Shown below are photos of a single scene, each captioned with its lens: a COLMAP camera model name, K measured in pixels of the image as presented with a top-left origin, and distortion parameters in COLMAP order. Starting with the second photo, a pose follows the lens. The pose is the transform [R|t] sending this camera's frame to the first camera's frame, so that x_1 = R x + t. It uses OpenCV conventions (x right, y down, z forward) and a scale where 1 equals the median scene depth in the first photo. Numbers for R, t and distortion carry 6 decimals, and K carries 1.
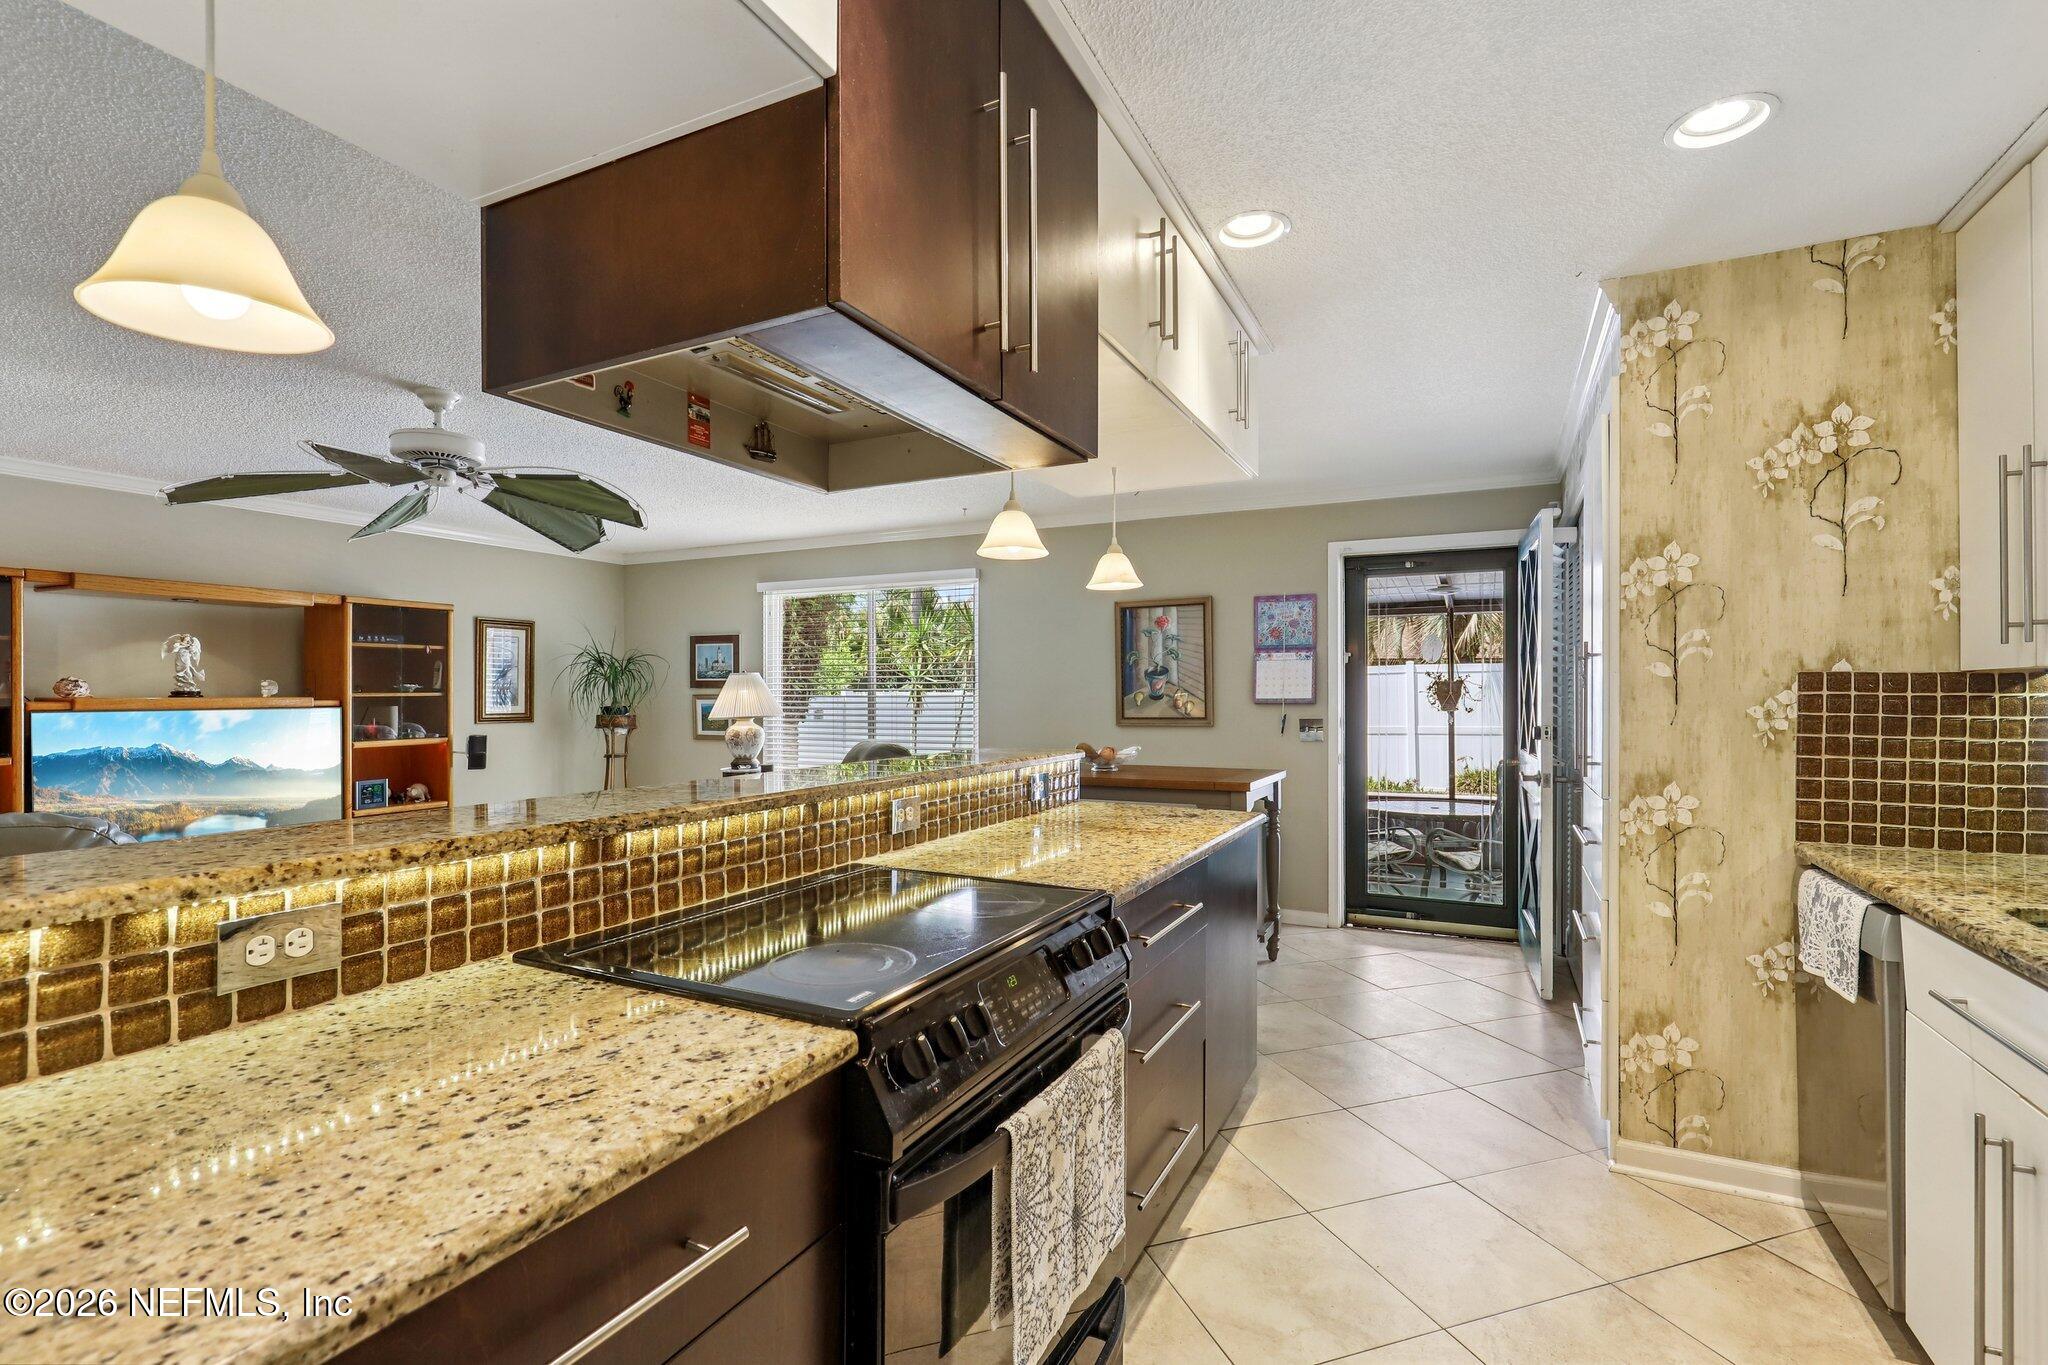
lens RADIAL K [[937.5, 0, 1033.9], [0, 937.5, 686.1], [0, 0, 1]] dist [0.002496, -0.000025]
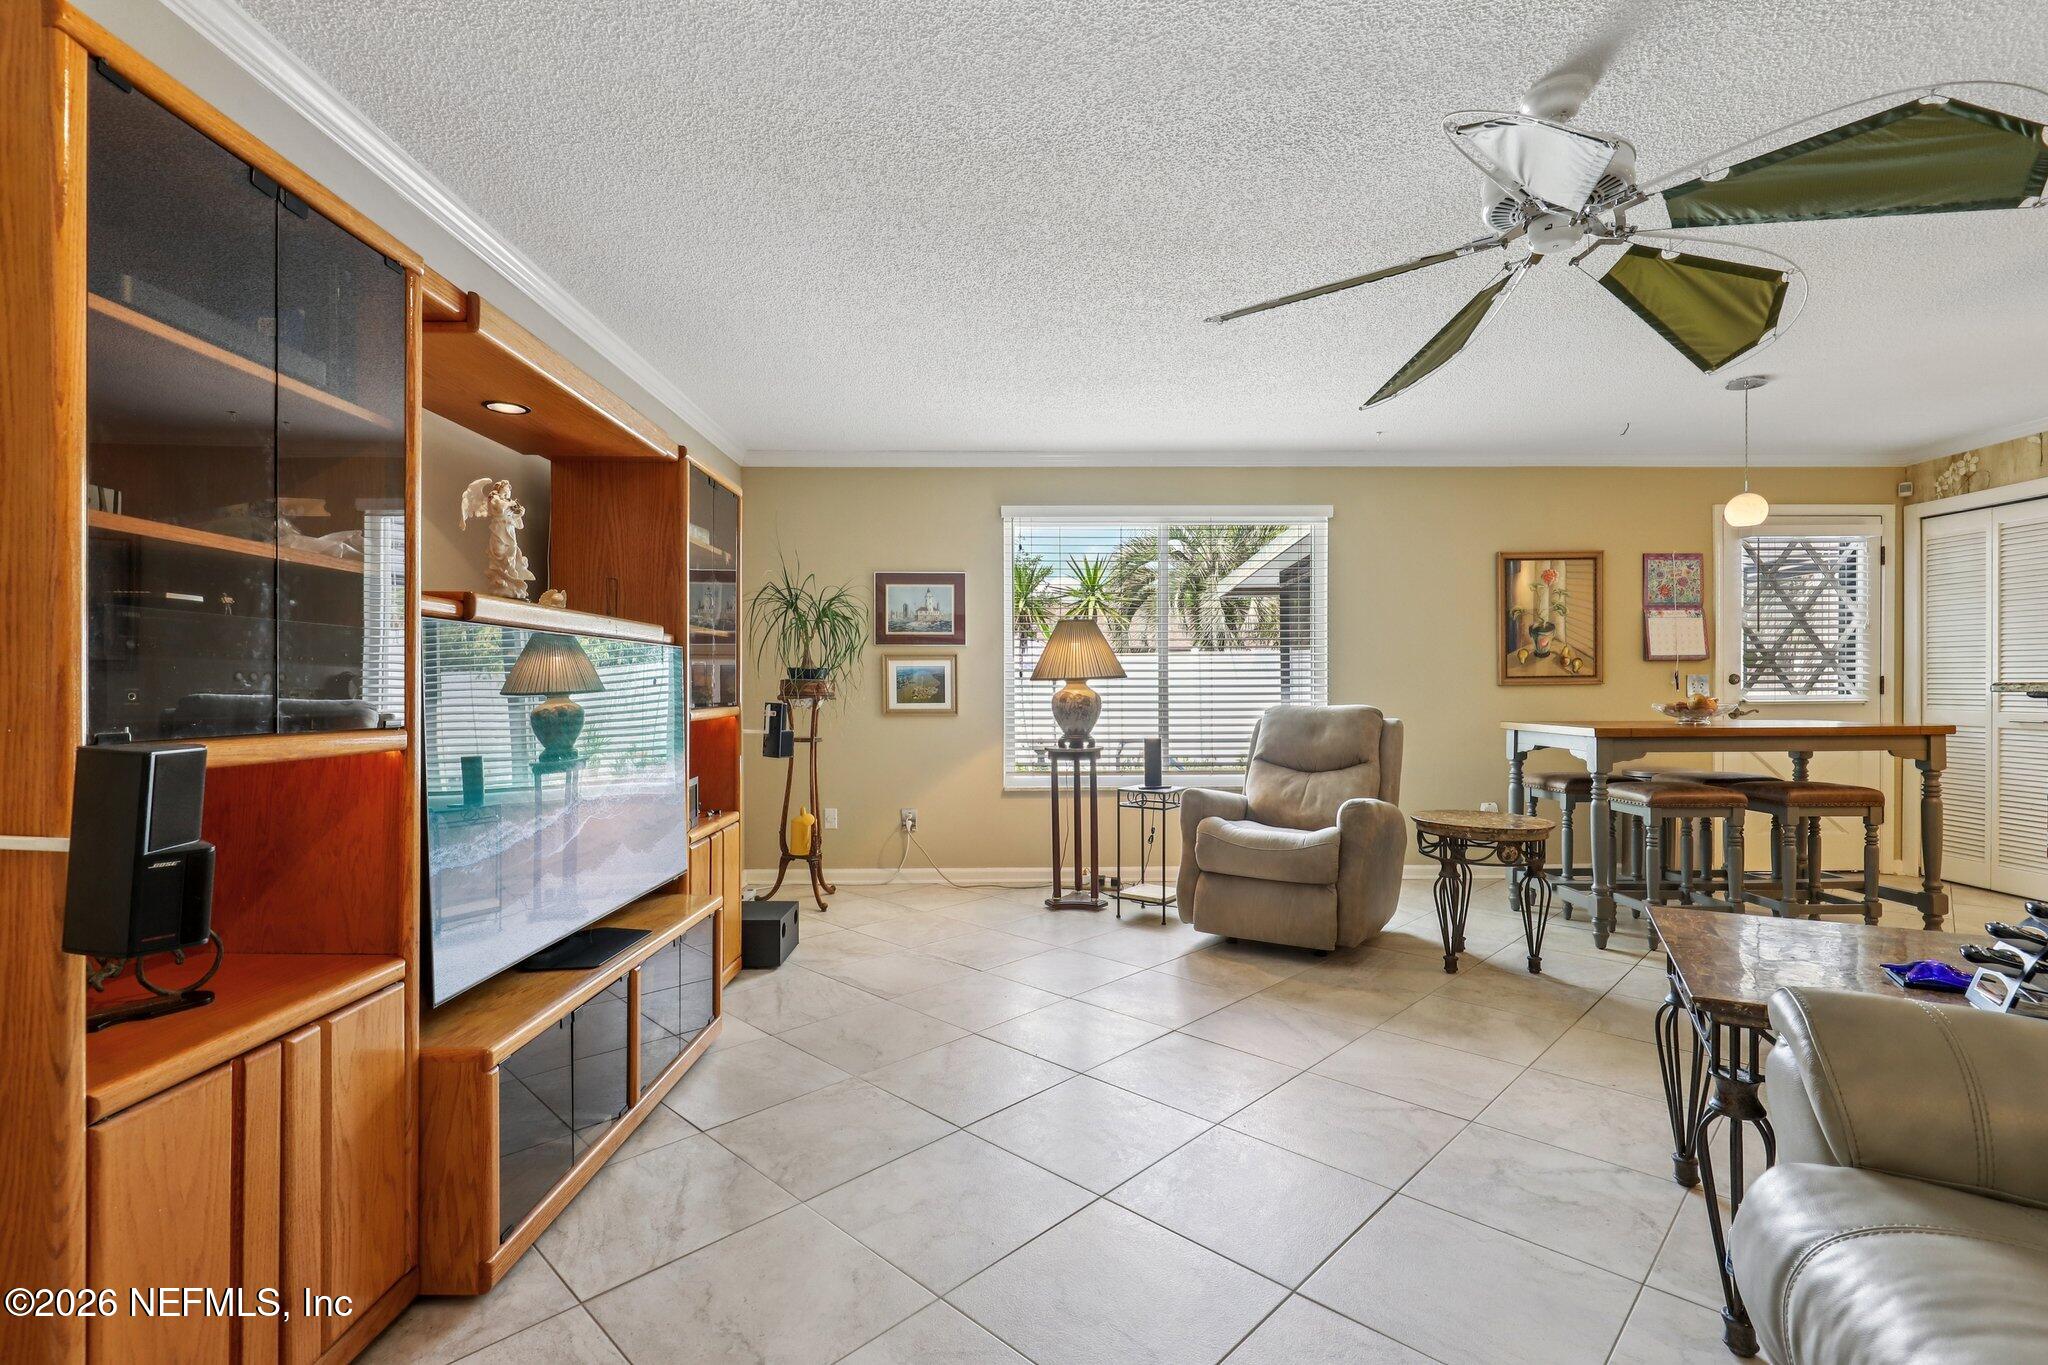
lens RADIAL K [[937.5, 0, 1023.6], [0, 937.5, 676.9], [0, 0, 1]] dist [0.002496, -0.000025]
pose [[0.885239, 0.003839, 0.465121, -0.783087], [-0.000095, 0.999967, -0.008071, 0.042412], [-0.465136, 0.007101, 0.885211, 0.406178]]
